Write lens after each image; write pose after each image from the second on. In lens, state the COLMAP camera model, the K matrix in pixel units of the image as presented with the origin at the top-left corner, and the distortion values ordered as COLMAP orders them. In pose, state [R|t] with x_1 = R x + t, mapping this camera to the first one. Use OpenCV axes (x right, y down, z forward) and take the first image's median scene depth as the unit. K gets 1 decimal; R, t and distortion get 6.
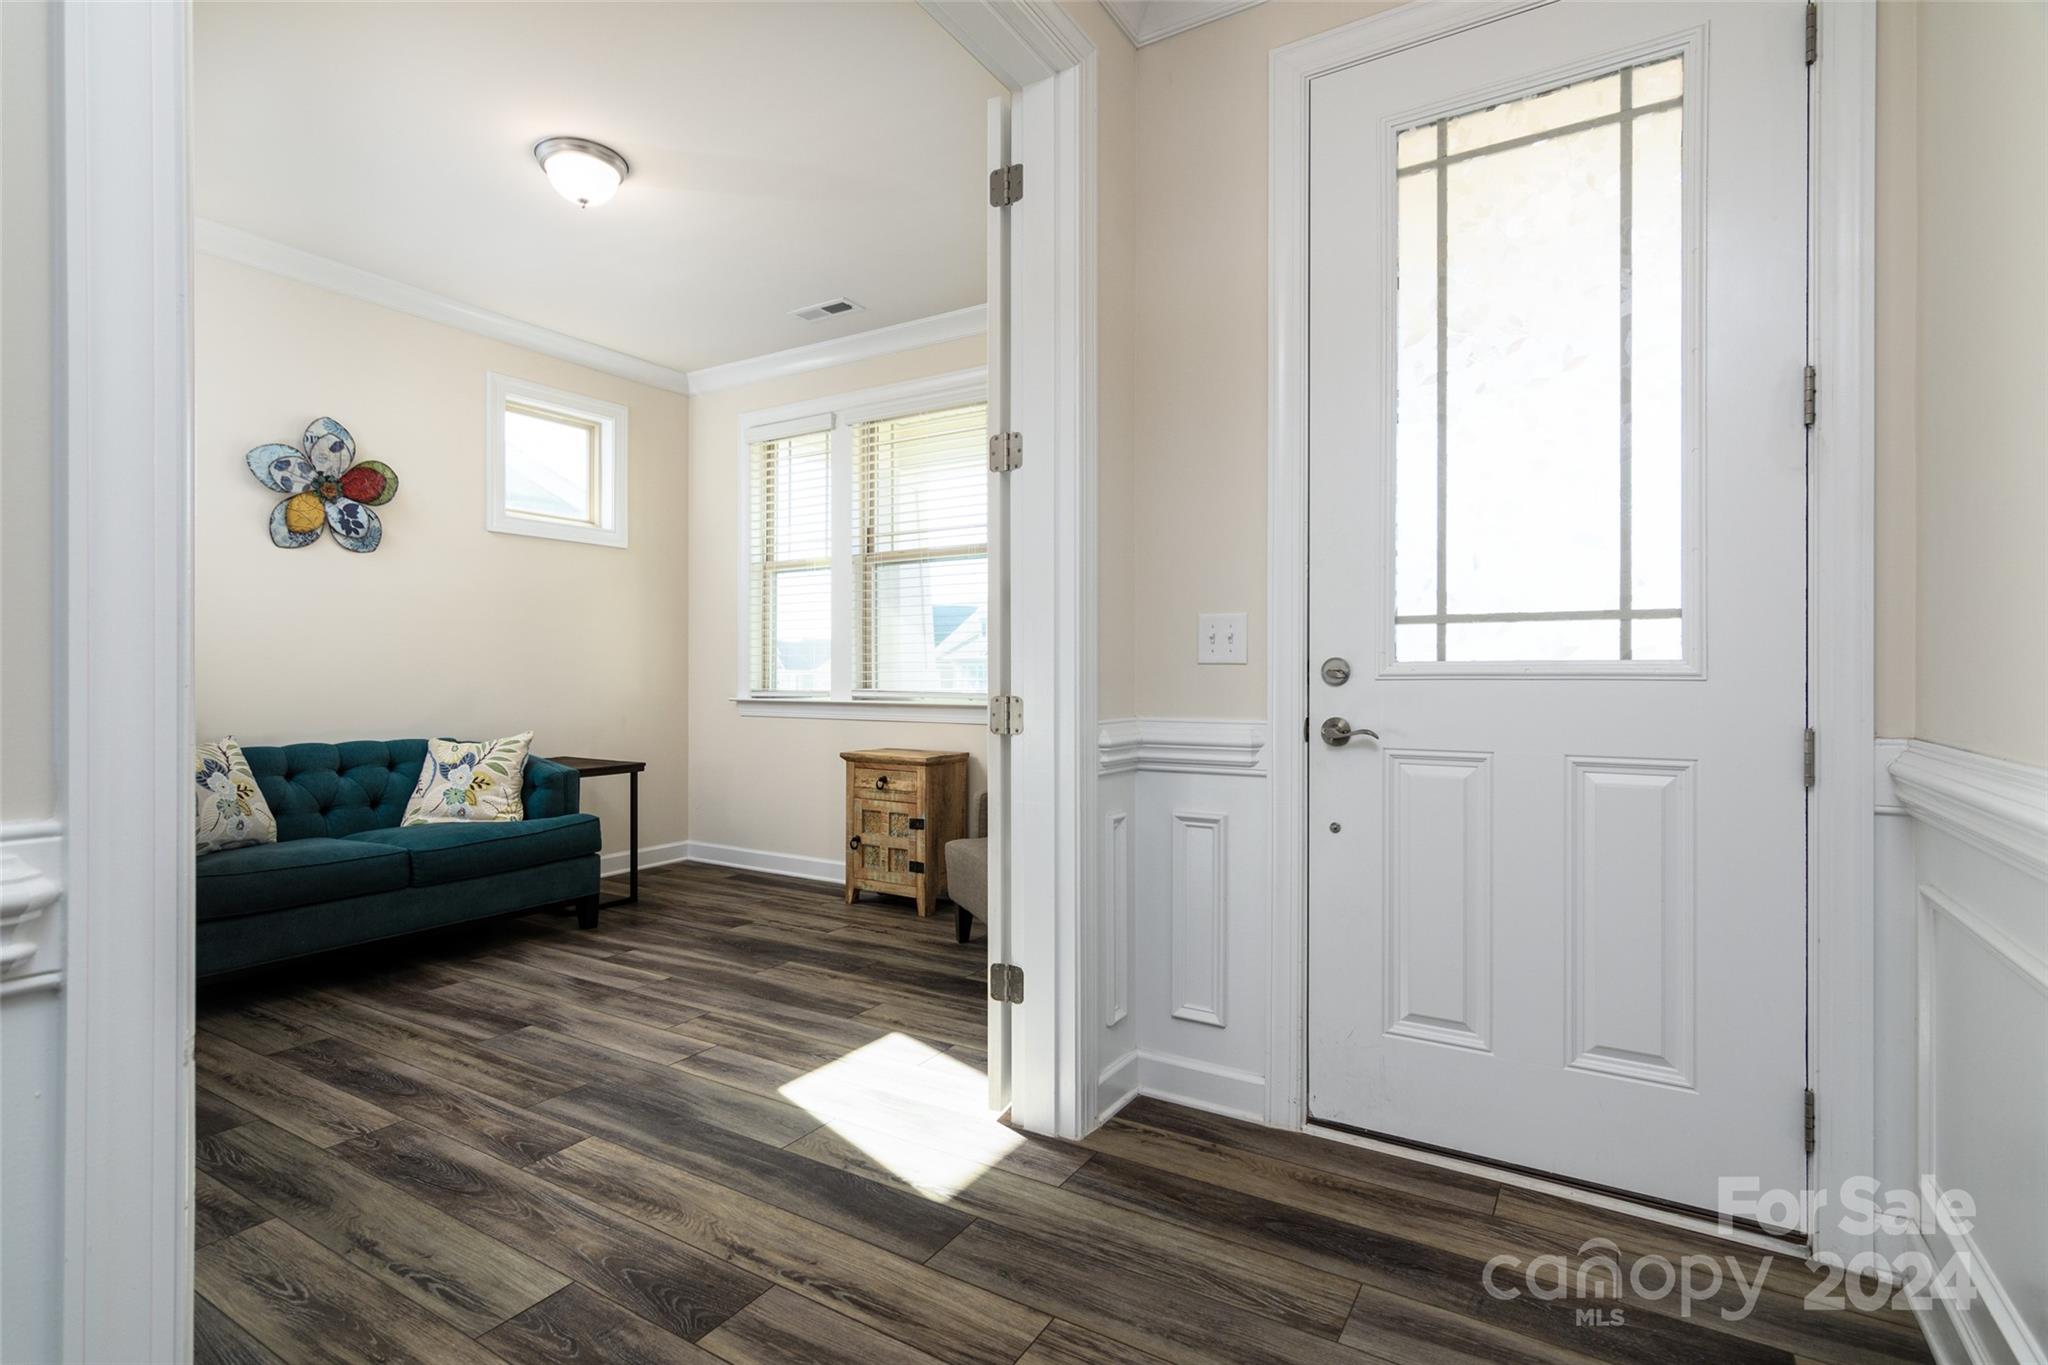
lens RADIAL K [[983.2, 0, 1021.9], [0, 983.2, 672.7], [0, 0, 1]] dist [-0.004299, 0.002428]
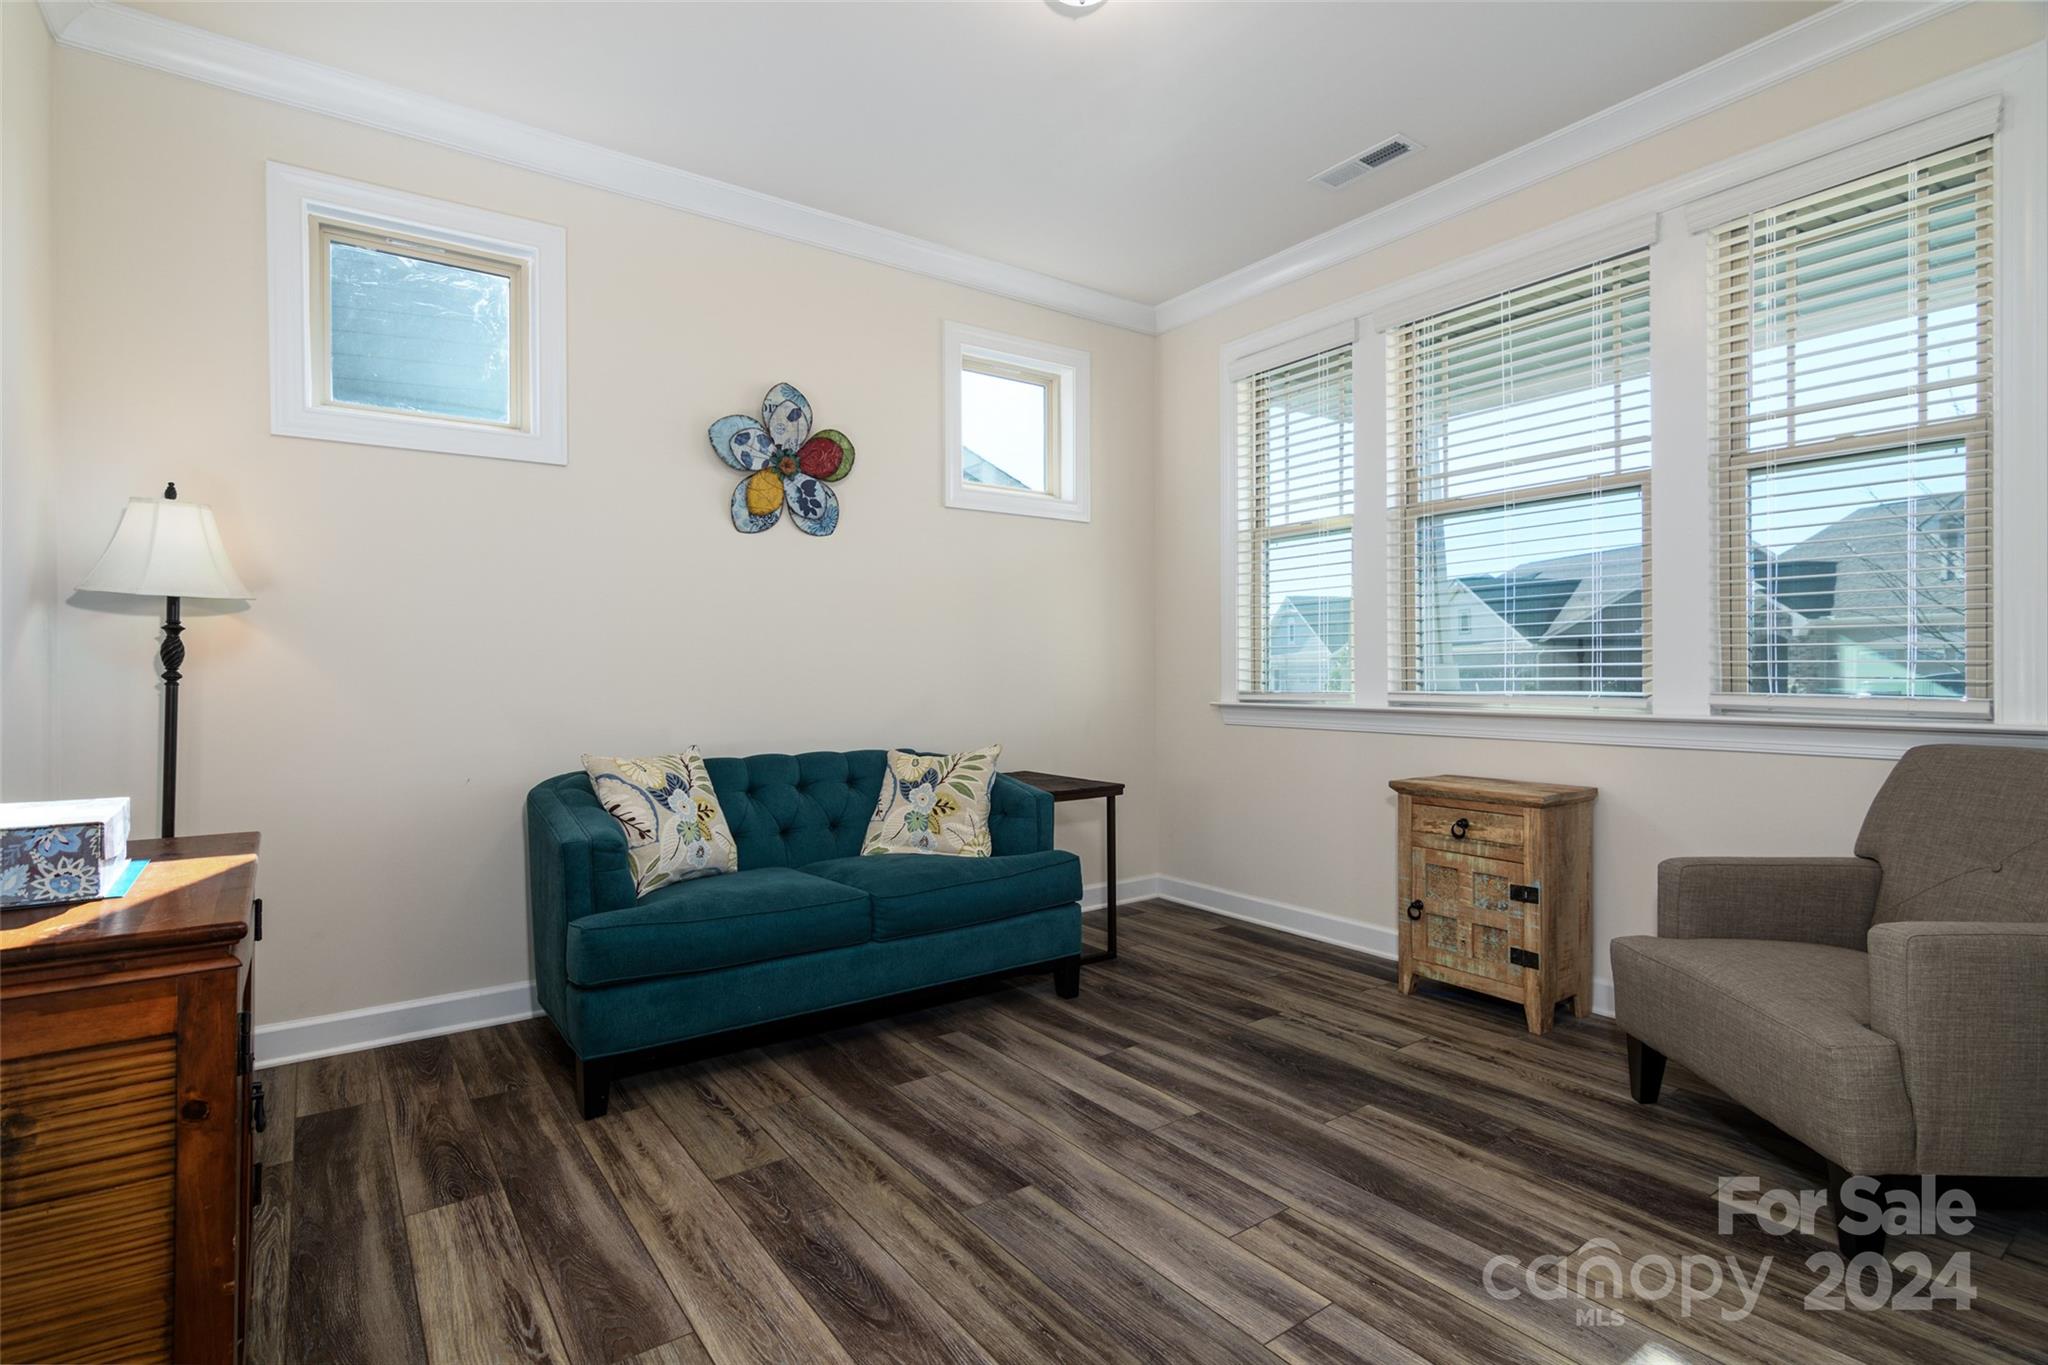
lens RADIAL K [[983.2, 0, 1023.7], [0, 983.2, 674.1], [0, 0, 1]] dist [-0.004299, 0.002428]
pose [[0.923478, -0.006333, -0.383600, -0.174539], [0.007553, 0.999970, 0.001673, 0.000751], [0.383578, -0.004442, 0.923498, 0.268457]]
